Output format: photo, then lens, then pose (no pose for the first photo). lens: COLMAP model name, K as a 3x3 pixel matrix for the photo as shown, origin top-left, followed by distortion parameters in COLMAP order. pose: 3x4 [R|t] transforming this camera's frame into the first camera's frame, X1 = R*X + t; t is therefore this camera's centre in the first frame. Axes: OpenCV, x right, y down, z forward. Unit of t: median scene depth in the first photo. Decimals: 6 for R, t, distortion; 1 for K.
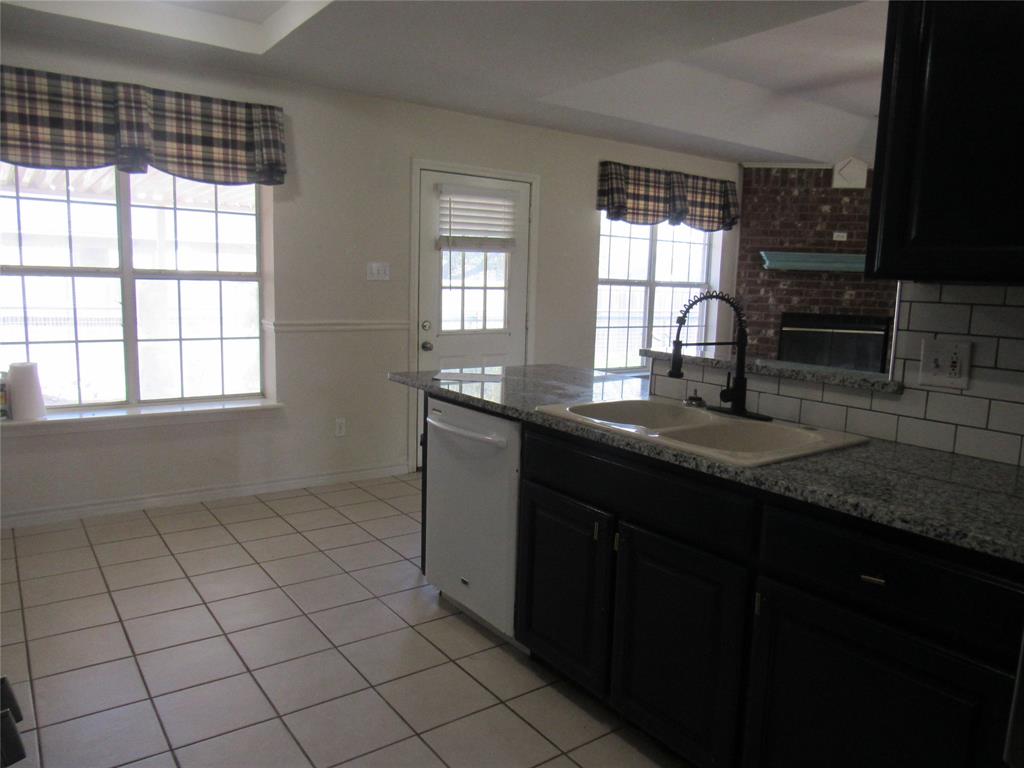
lens RADIAL K [[729.1, 0, 511.6], [0, 729.1, 383.6], [0, 0, 1]] dist [-0.030596, 0.007259]
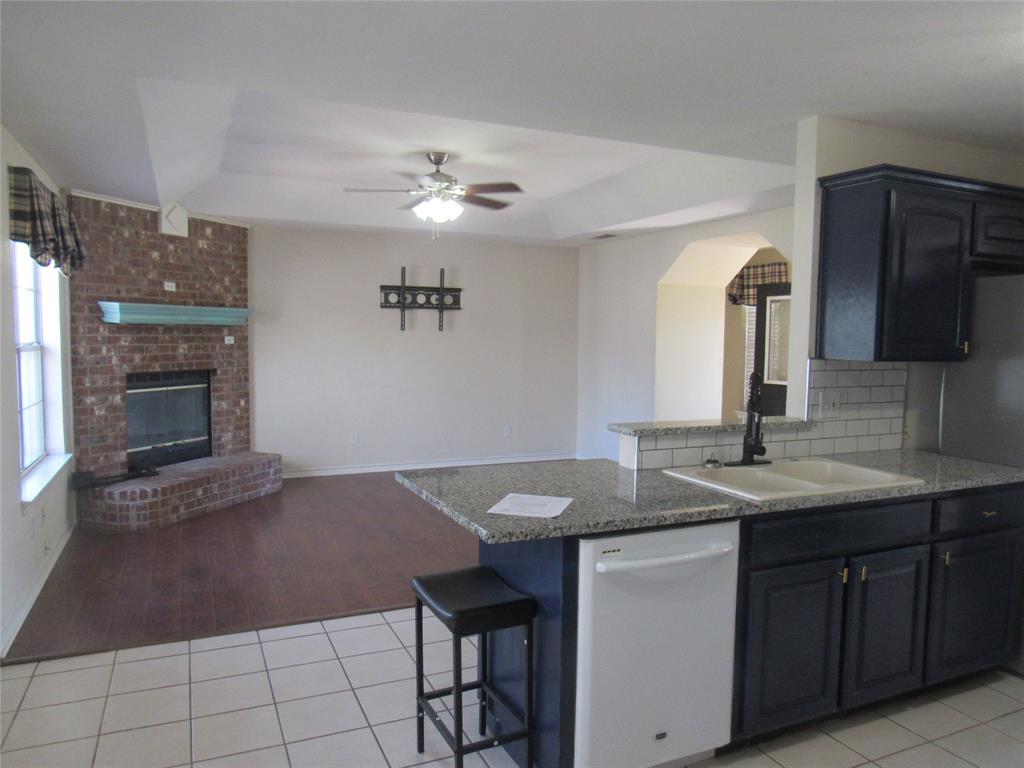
lens RADIAL K [[729.1, 0, 514.3], [0, 729.1, 384.8], [0, 0, 1]] dist [-0.030596, 0.007259]
pose [[0.199445, -0.098112, 0.974985, -0.368556], [0.132255, 0.988566, 0.072424, -0.088829], [-0.970943, 0.114502, 0.210141, 0.398067]]
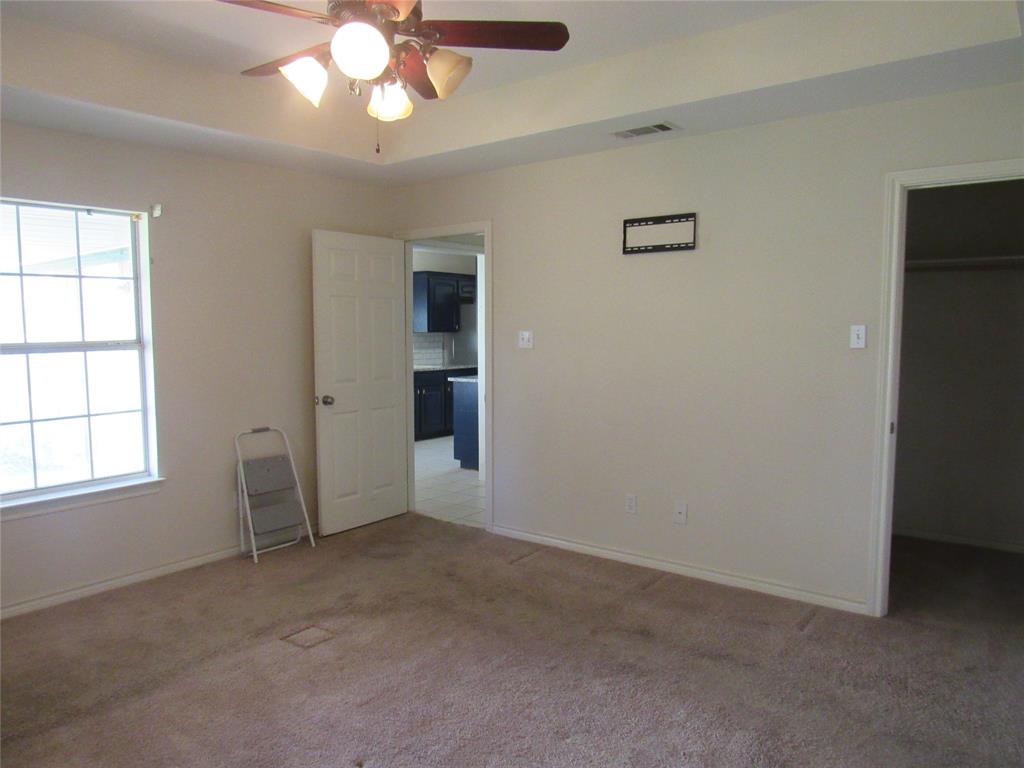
lens RADIAL K [[729.1, 0, 511.5], [0, 729.1, 383.6], [0, 0, 1]] dist [-0.030596, 0.007259]
pose [[-0.271195, -0.103479, 0.956946, -1.352272], [0.131861, 0.980837, 0.143431, -0.127482], [-0.953450, 0.165081, -0.252353, 0.499126]]
